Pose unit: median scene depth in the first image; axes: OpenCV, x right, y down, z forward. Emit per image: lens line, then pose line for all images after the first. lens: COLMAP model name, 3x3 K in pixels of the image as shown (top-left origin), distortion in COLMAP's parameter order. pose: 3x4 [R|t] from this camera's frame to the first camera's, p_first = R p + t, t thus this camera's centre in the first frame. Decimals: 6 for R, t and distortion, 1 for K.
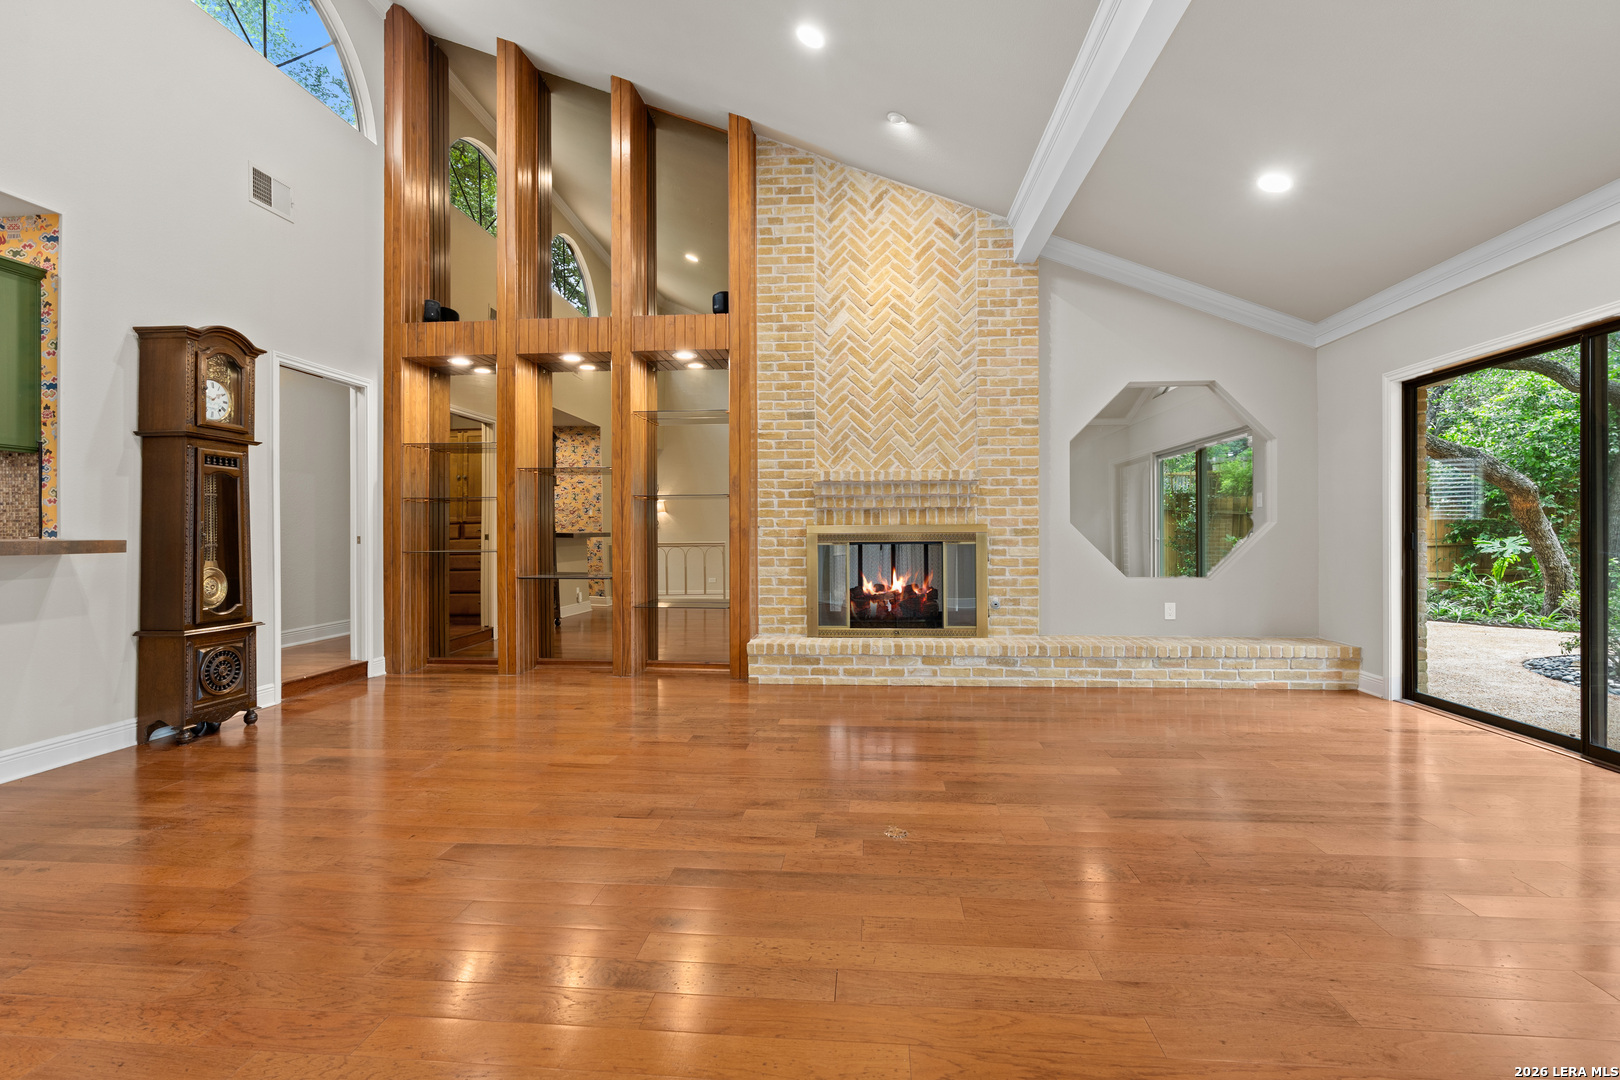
lens RADIAL K [[737.2, 0, 814.5], [0, 737.2, 532.6], [0, 0, 1]] dist [-0.009701, 0.003672]
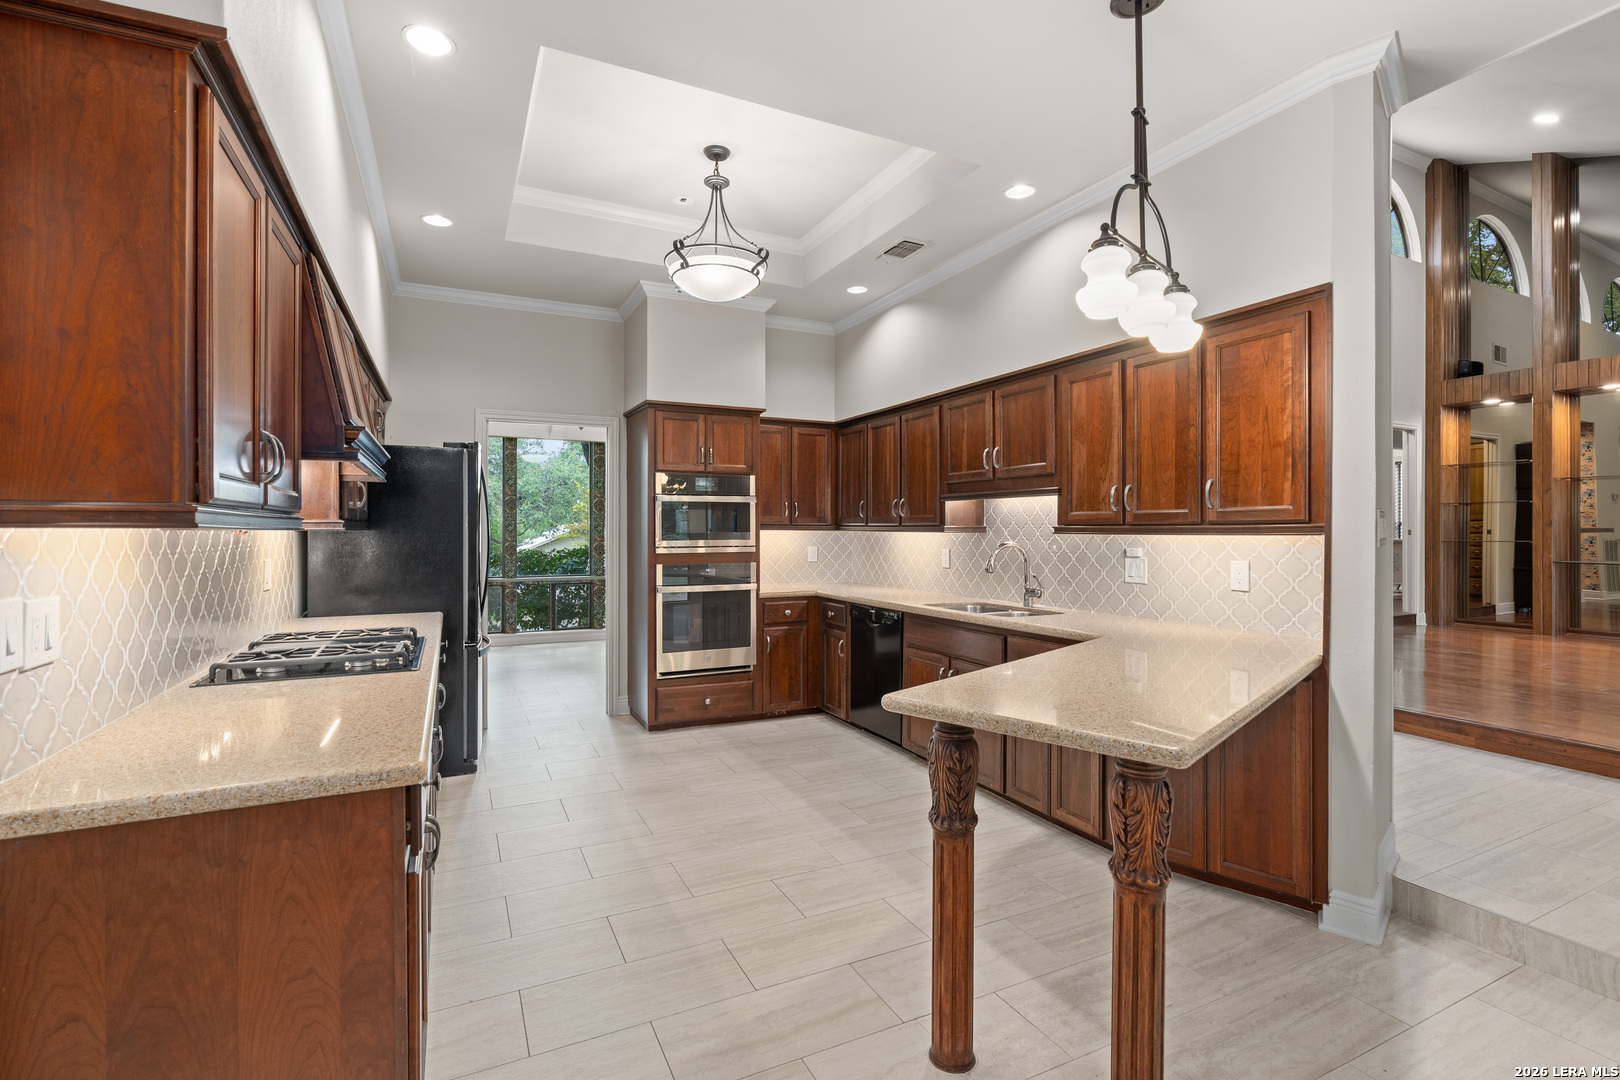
lens RADIAL K [[737.2, 0, 810.5], [0, 737.2, 528.0], [0, 0, 1]] dist [-0.009701, 0.003672]
pose [[0.512138, 0.004862, -0.858889, 0.056690], [-0.005794, 0.999981, 0.002205, 0.007850], [0.858884, 0.003847, 0.512157, -1.182739]]
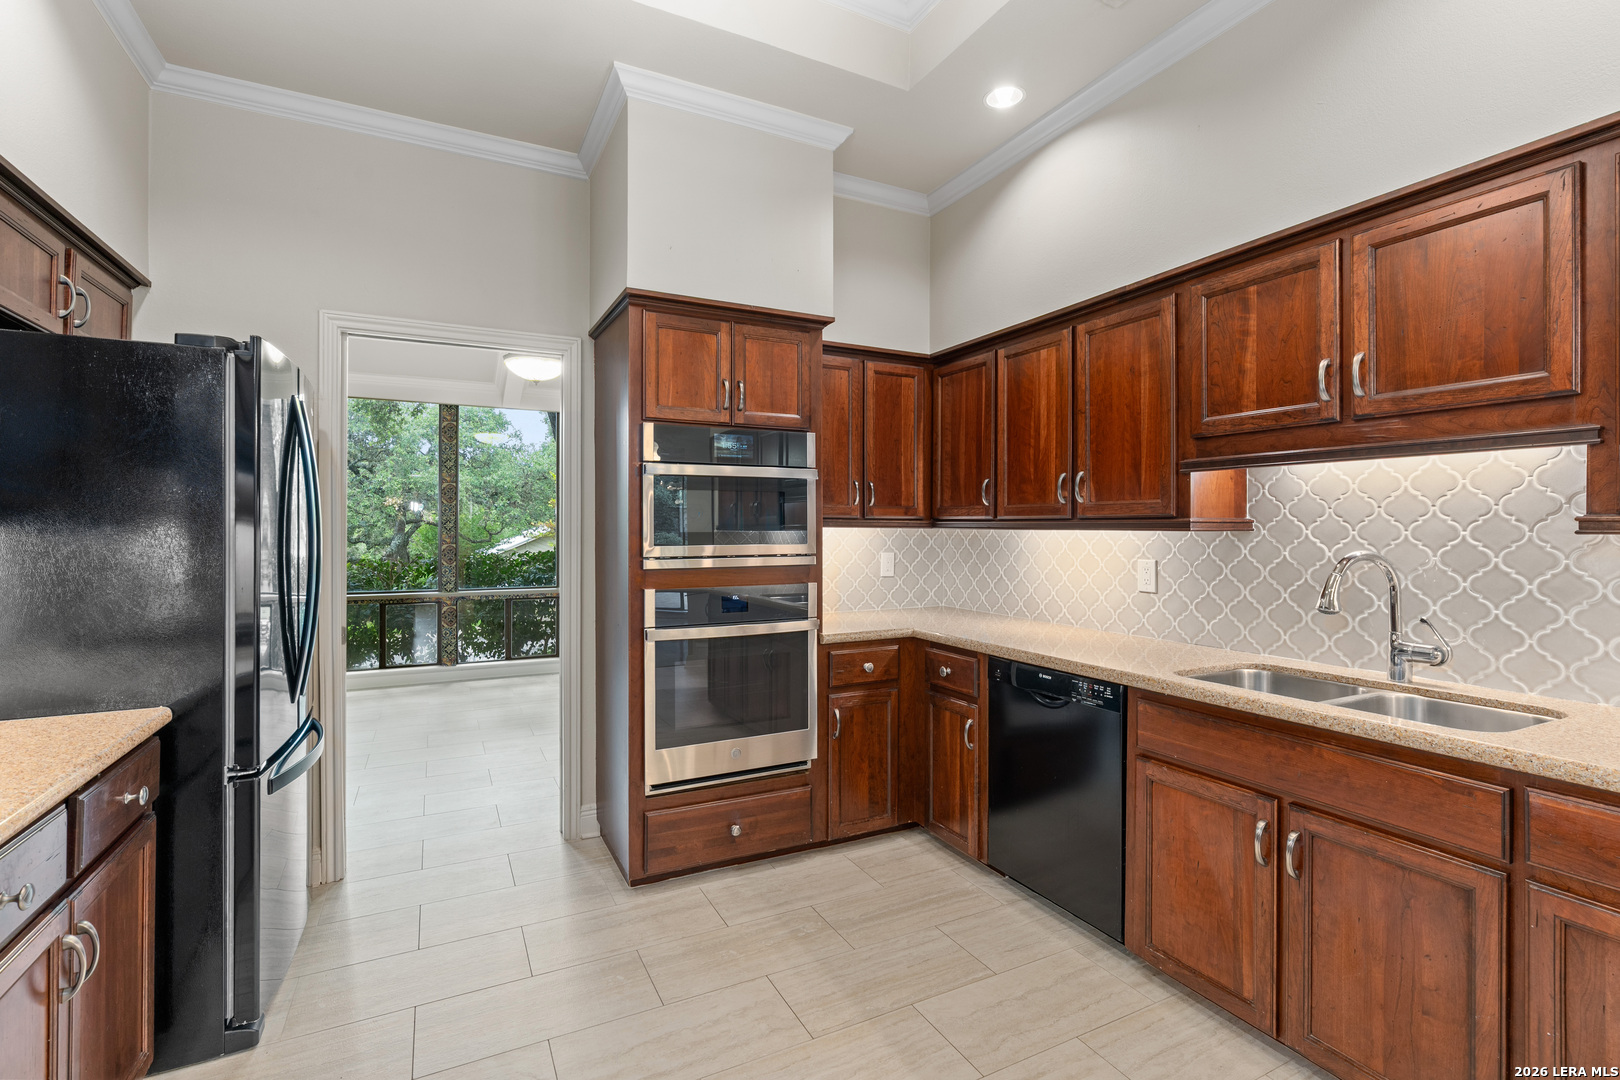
lens RADIAL K [[737.2, 0, 812.7], [0, 737.2, 529.1], [0, 0, 1]] dist [-0.009701, 0.003672]
pose [[0.527731, 0.007386, -0.849380, -0.474716], [-0.006232, 0.999969, 0.004823, 0.013380], [0.849389, 0.002748, 0.527760, -0.999445]]
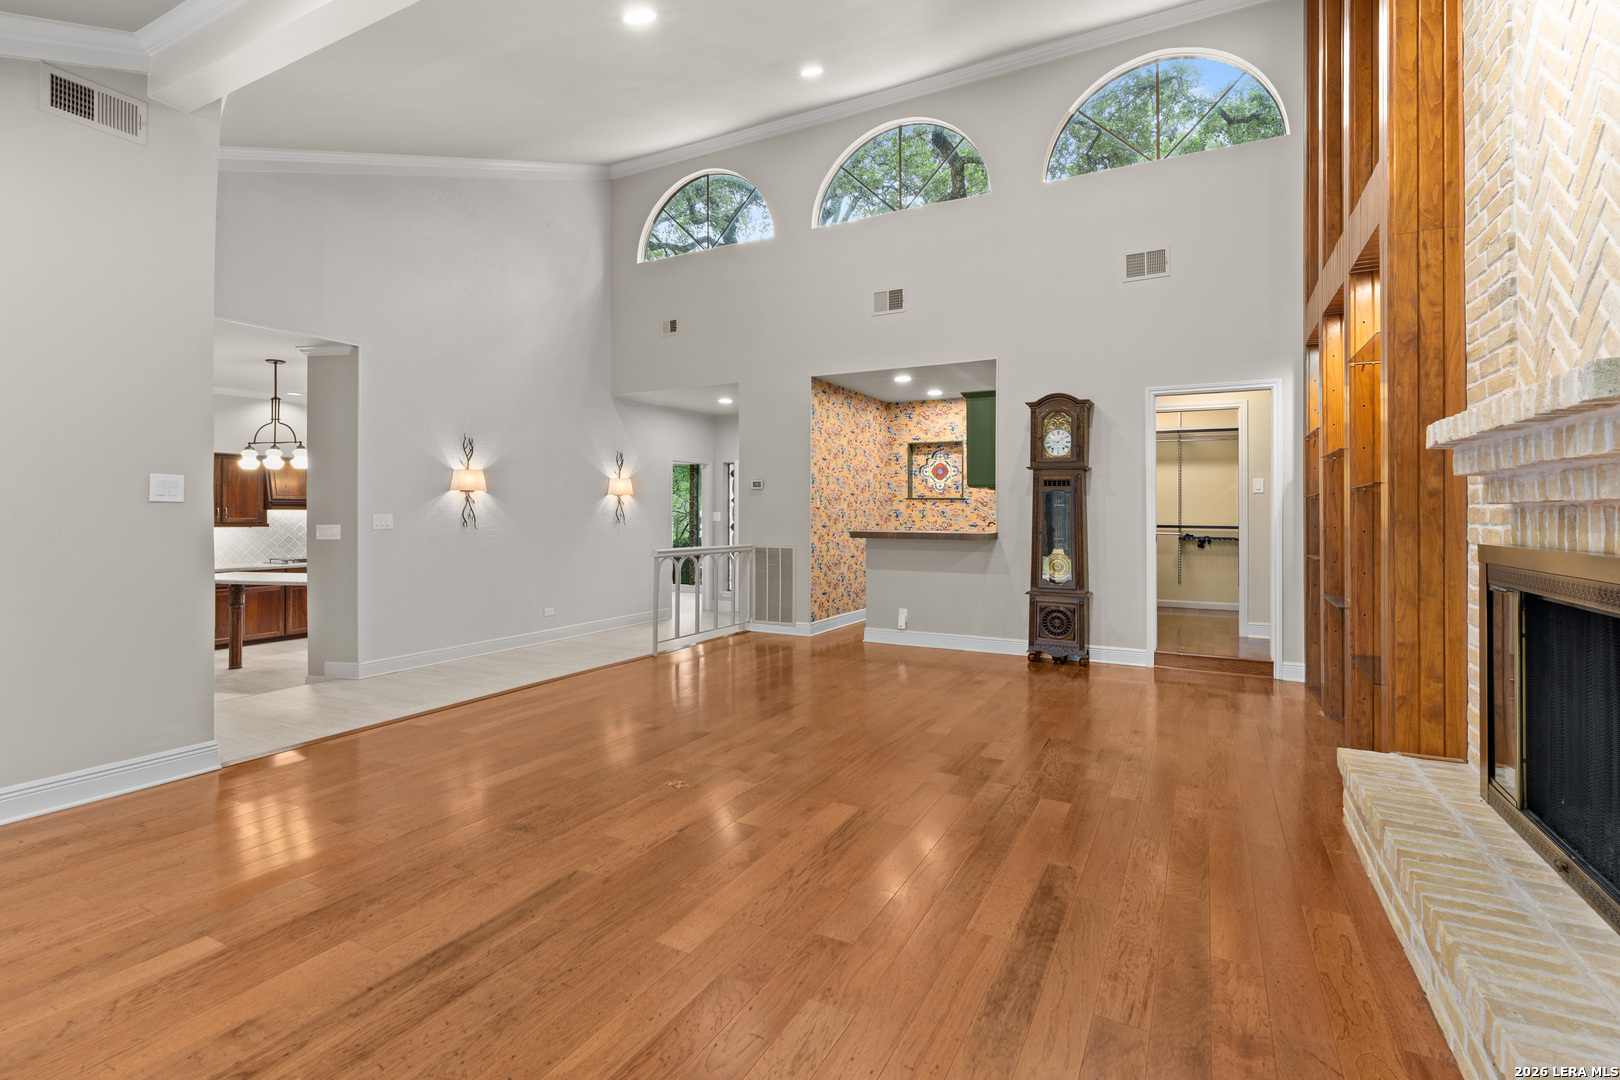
lens RADIAL K [[737.2, 0, 803.0], [0, 737.2, 511.1], [0, 0, 1]] dist [-0.009701, 0.003672]
pose [[-0.398295, -0.000138, -0.917257, 0.817278], [-0.002598, 0.999996, 0.000977, -0.041859], [0.917254, 0.002772, -0.398294, 1.172572]]
